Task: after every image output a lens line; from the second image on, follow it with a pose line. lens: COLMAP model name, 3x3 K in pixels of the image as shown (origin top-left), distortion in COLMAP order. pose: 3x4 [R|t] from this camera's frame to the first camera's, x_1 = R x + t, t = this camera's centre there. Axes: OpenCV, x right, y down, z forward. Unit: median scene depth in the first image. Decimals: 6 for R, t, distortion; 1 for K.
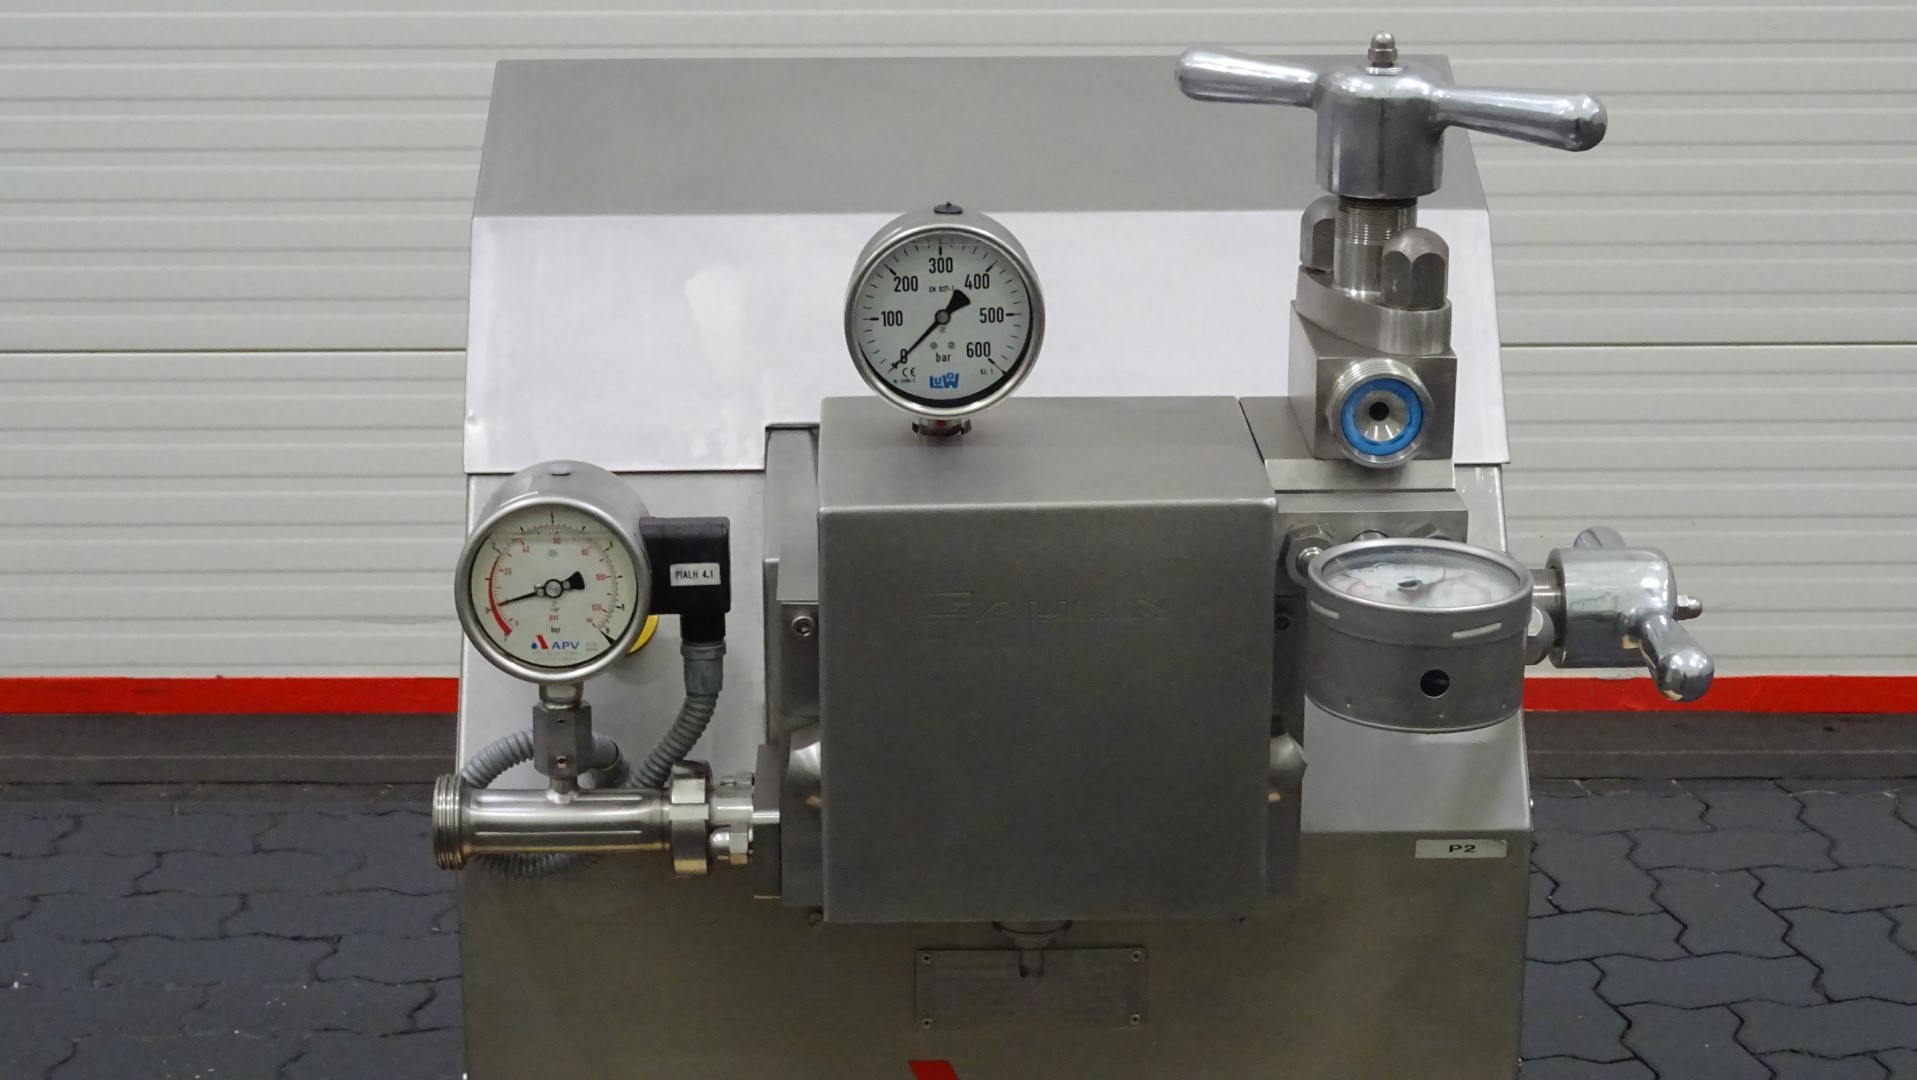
lens RADIAL K [[3511.8, 0, 958.5], [0, 3511.8, 540.0], [0, 0, 1]] dist [0.034073, 0.044508]
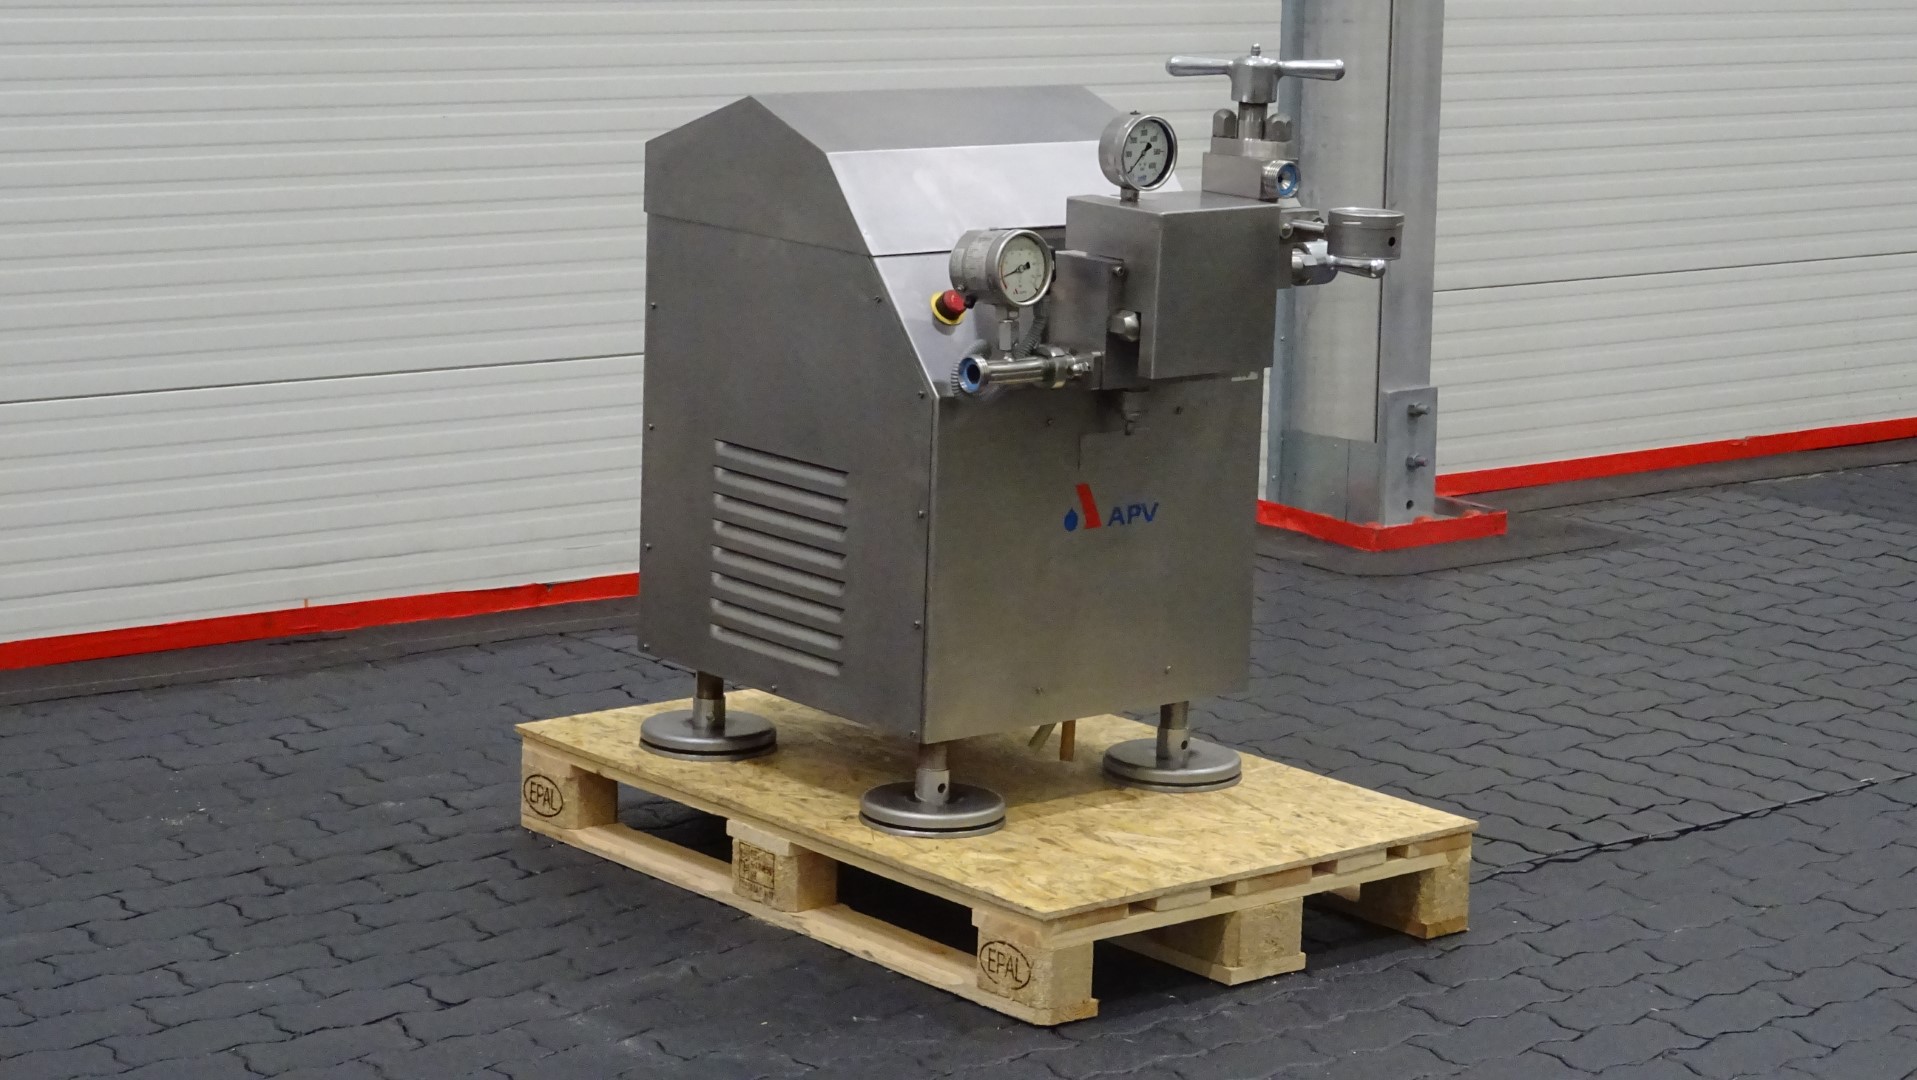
lens RADIAL K [[4105.2, 0, 958.5], [0, 4105.2, 540.0], [0, 0, 1]] dist [-0.042339, -0.042039]
pose [[0.770051, -0.088623, 0.631797, -2.002420], [0.159227, 0.985663, -0.055810, 0.358182], [-0.617793, 0.143576, 0.773122, -1.204840]]
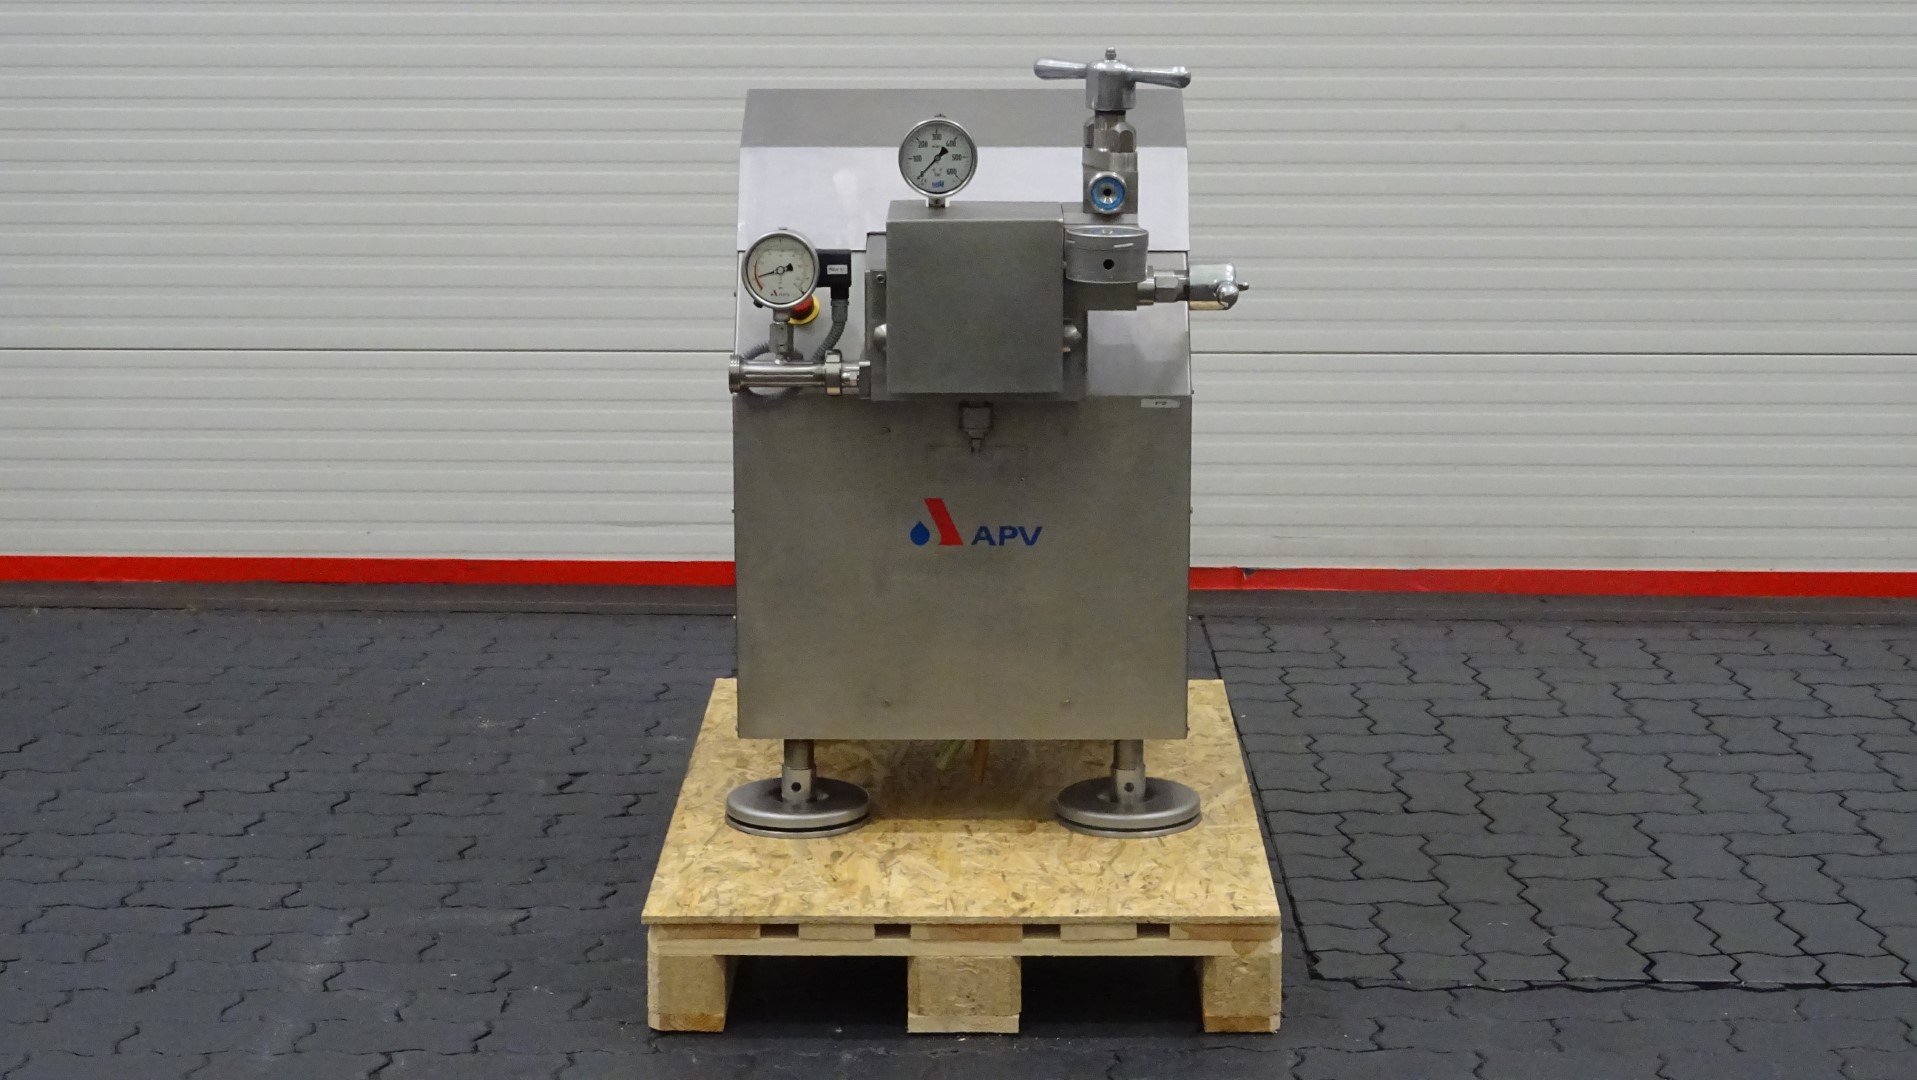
lens RADIAL K [[3745.9, 0, 958.5], [0, 3745.9, 540.0], [0, 0, 1]] dist [-0.014099, -0.008772]
pose [[0.999478, 0.008486, -0.031183, 0.093236], [-0.011495, 0.995158, -0.097610, 0.454454], [0.030203, 0.097917, 0.994736, -1.588282]]
